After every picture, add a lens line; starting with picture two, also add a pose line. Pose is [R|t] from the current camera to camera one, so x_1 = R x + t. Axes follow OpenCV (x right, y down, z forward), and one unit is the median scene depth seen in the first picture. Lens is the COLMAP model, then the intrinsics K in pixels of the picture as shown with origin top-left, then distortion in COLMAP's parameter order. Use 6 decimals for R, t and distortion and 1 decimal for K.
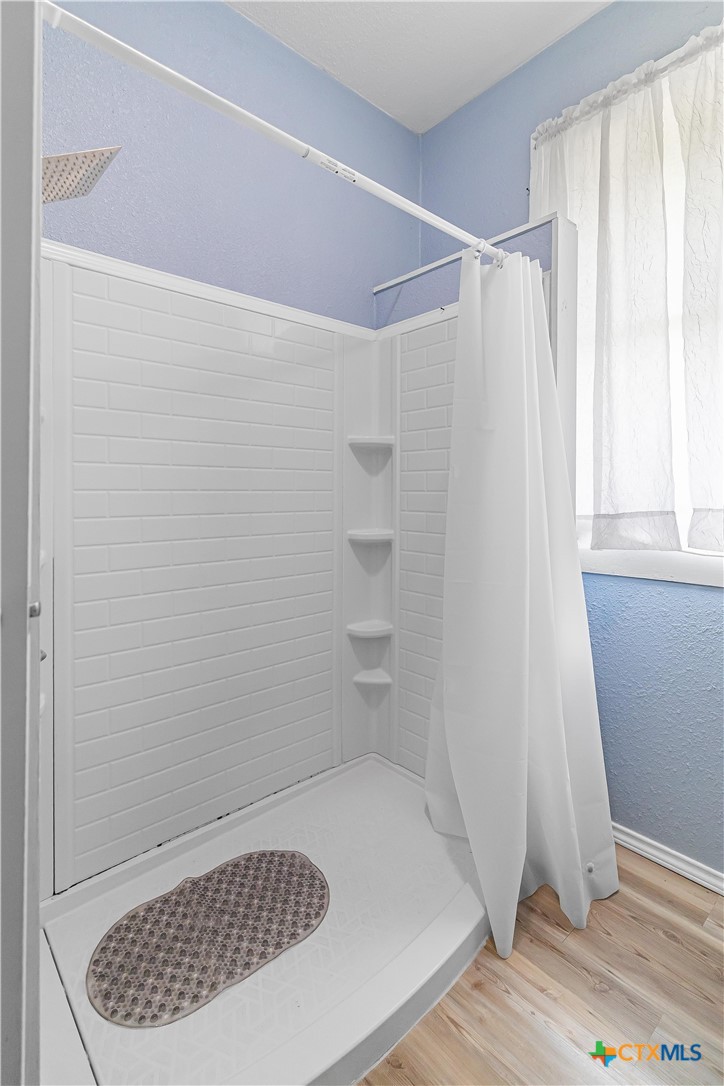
lens RADIAL K [[508.9, 0, 327.8], [0, 508.9, 492.7], [0, 0, 1]] dist [0.002873, -0.001121]
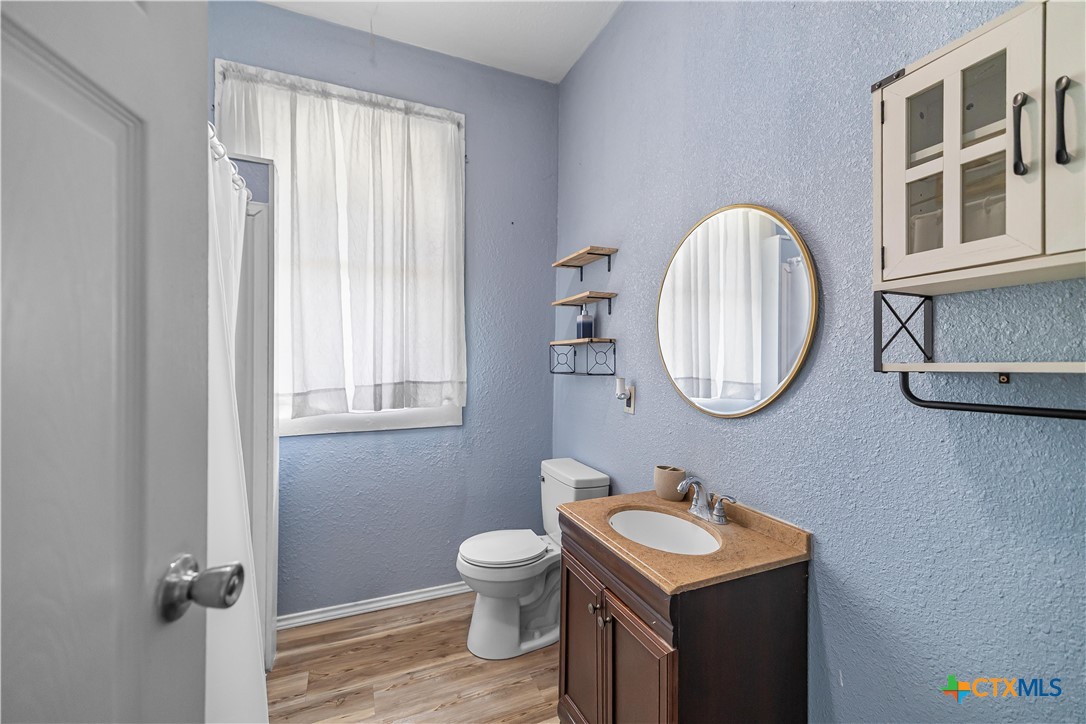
lens RADIAL K [[432.4, 0, 538.1], [0, 432.4, 363.1], [0, 0, 1]] dist [0.015052, 0.000423]
pose [[0.291944, -0.012477, 0.956354, -0.408936], [-0.007849, 0.999850, 0.015441, -0.063119], [-0.956403, -0.012014, 0.291802, 0.036107]]
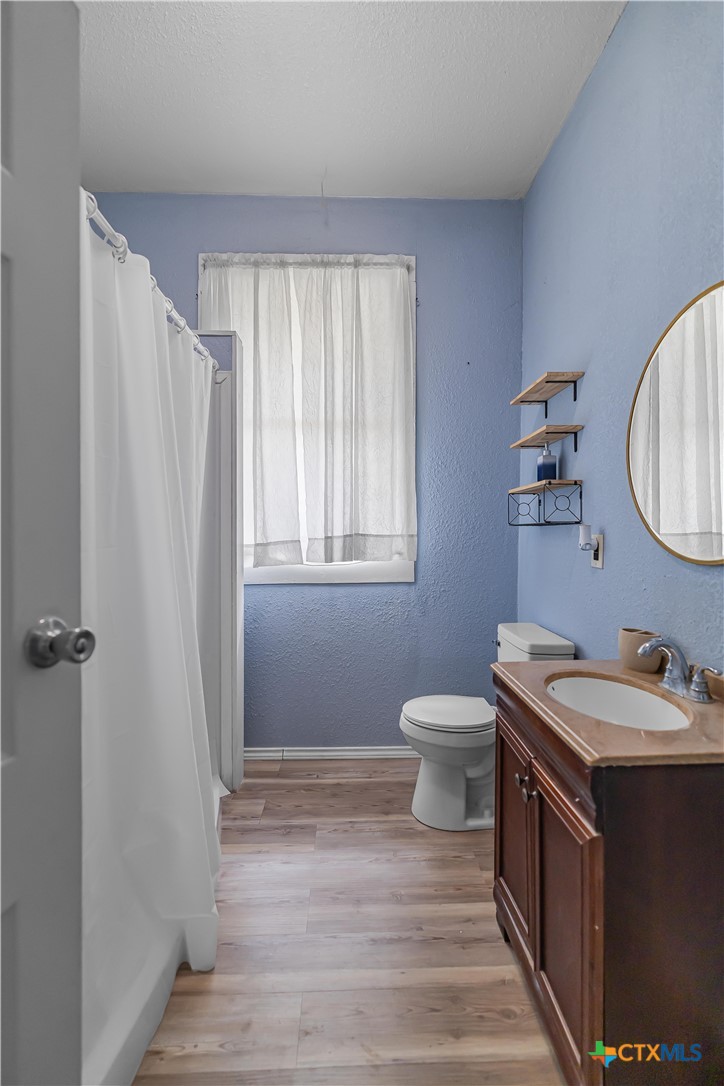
lens RADIAL K [[459.7, 0, 366.7], [0, 459.7, 532.7], [0, 0, 1]] dist [0.002231, 0.000011]
pose [[0.610694, -0.013069, 0.791759, -0.346645], [0.003115, 0.999896, 0.014103, -0.007286], [-0.791860, -0.006146, 0.610671, -0.074674]]
